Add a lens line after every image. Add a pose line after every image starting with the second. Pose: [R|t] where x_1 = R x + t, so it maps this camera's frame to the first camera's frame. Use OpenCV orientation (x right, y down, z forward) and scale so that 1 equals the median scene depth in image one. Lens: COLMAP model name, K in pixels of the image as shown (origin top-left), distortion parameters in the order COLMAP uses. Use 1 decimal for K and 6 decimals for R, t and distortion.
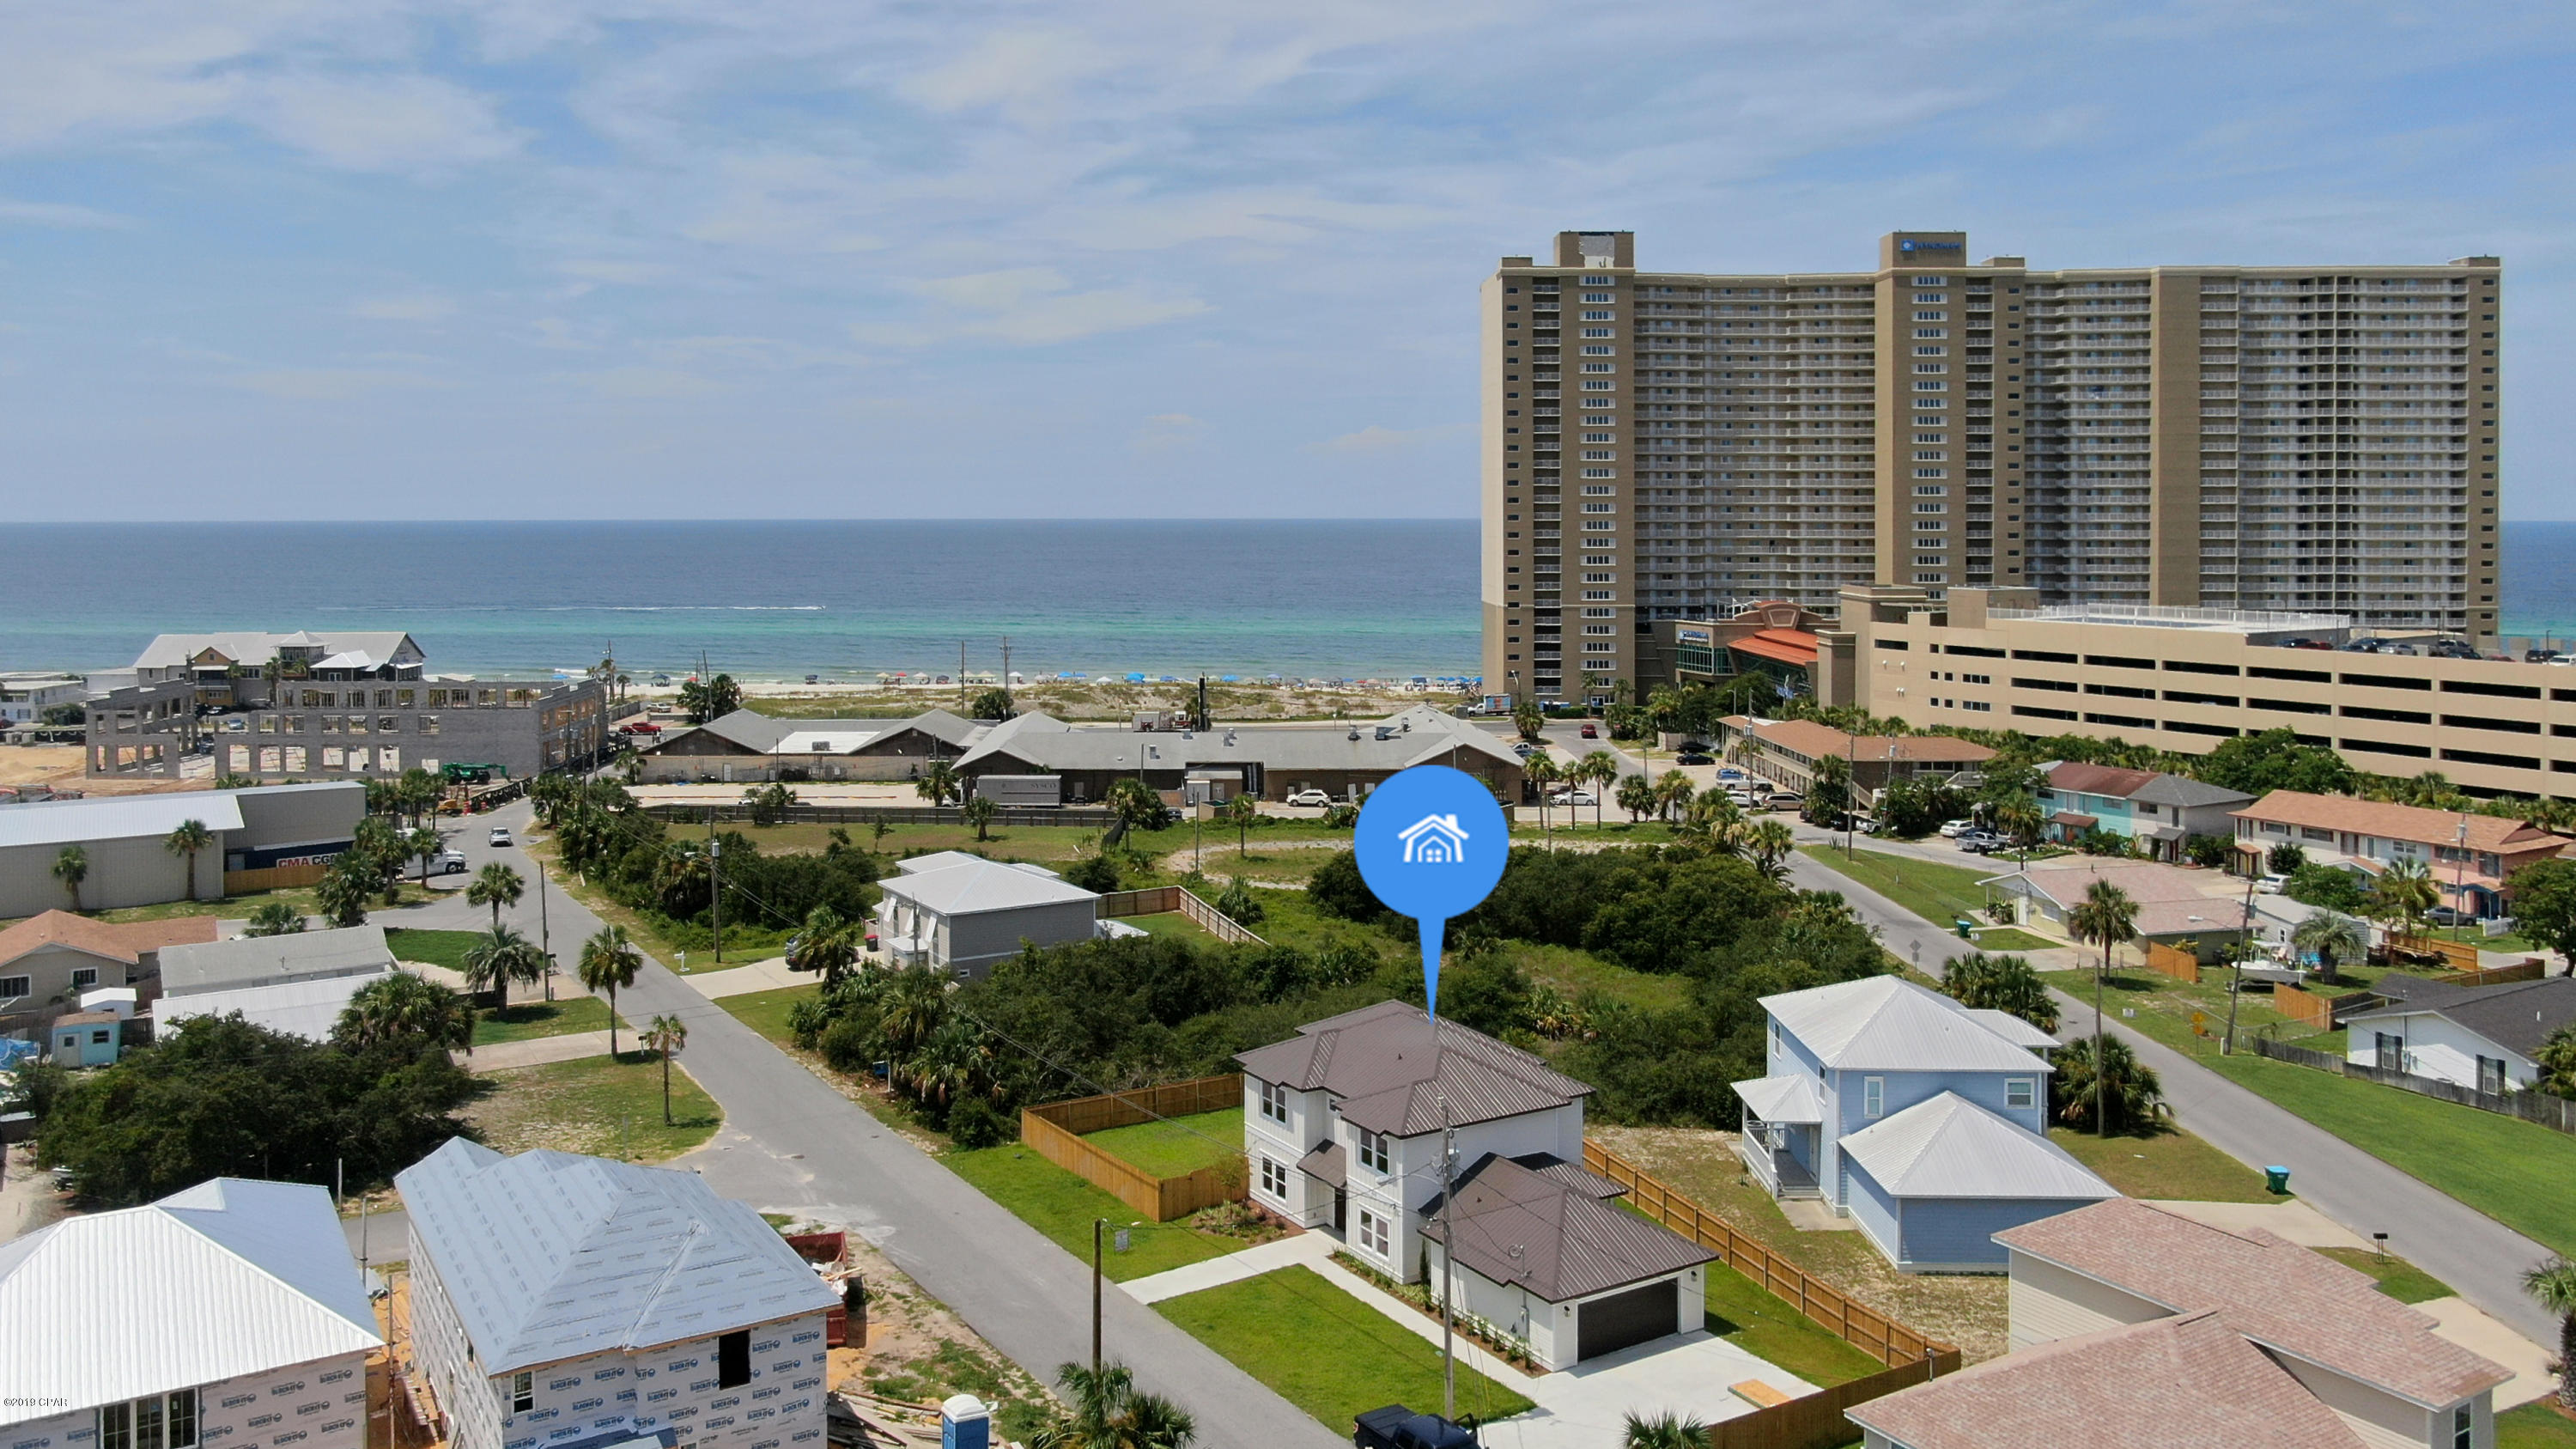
lens RADIAL K [[1972.5, 0, 1160.5], [0, 1972.5, 521.8], [0, 0, 1]] dist [0.001509, 0.003570]
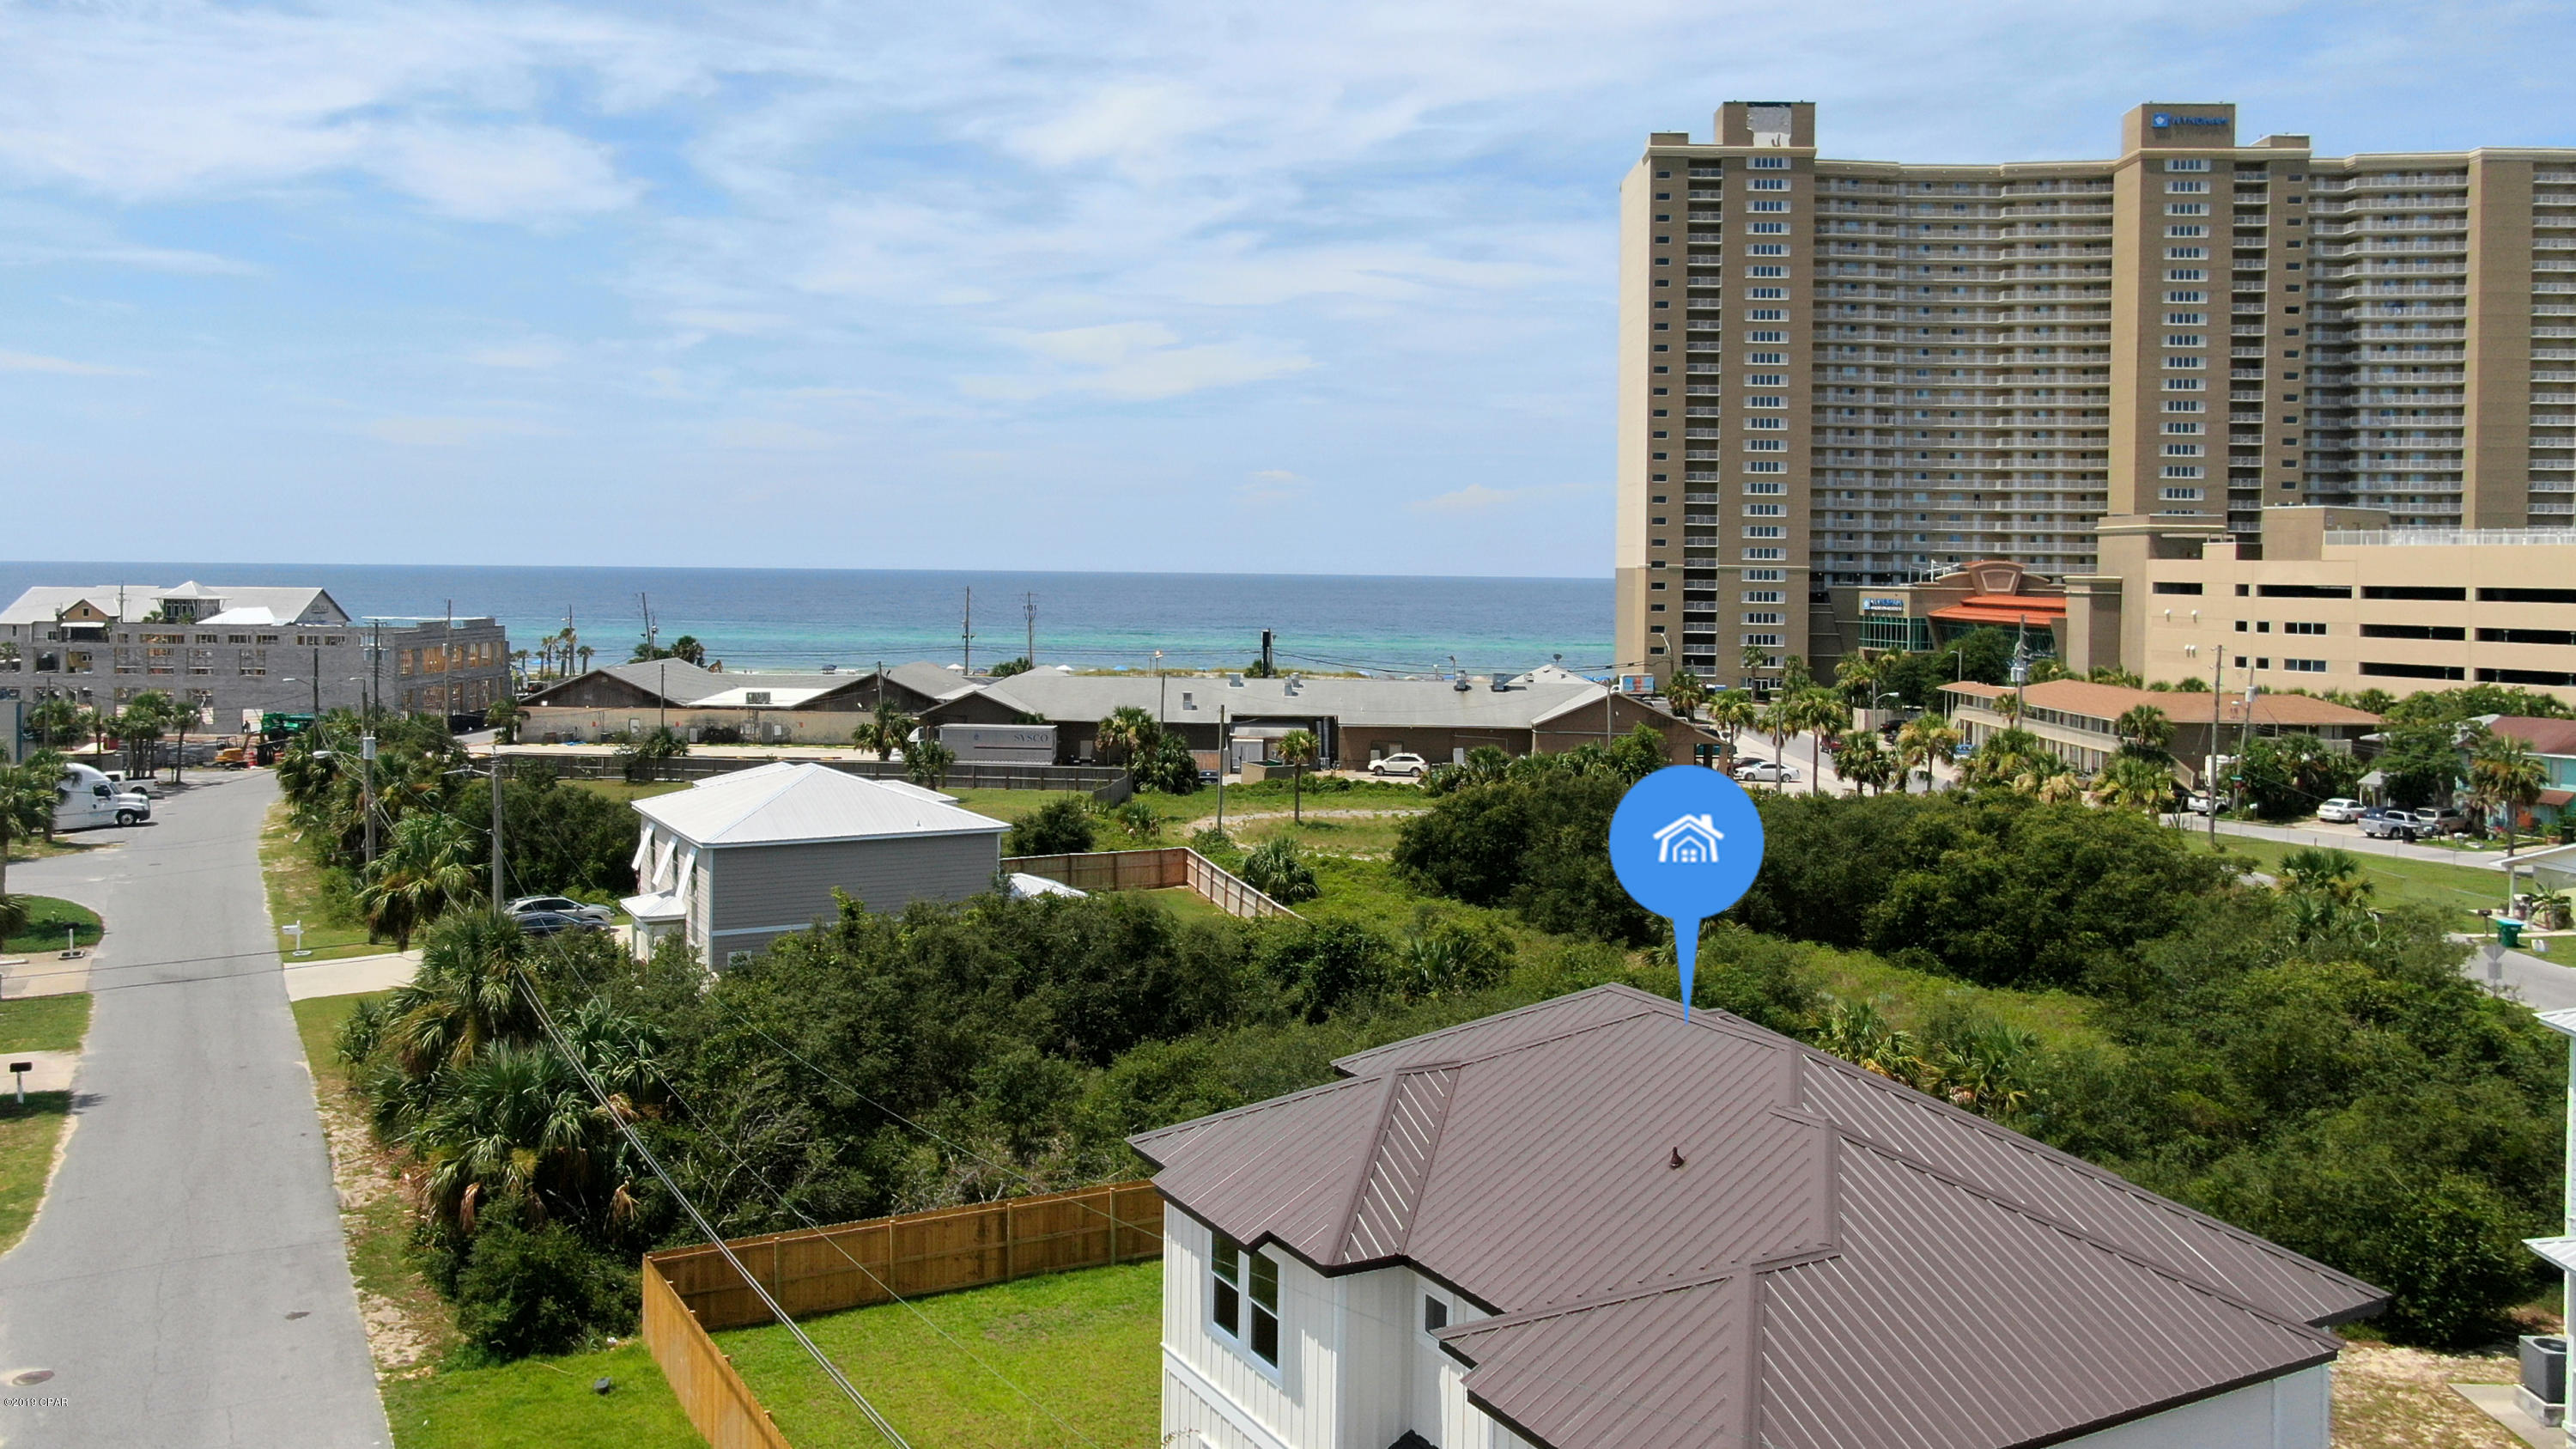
lens RADIAL K [[1963.7, 0, 1229.4], [0, 1963.7, 568.8], [0, 0, 1]] dist [0.007484, 0.008056]
pose [[0.999749, 0.015717, -0.015983, 0.016318], [-0.015792, 0.999865, -0.004553, 0.051084], [0.015910, 0.004805, 0.999862, 0.194146]]
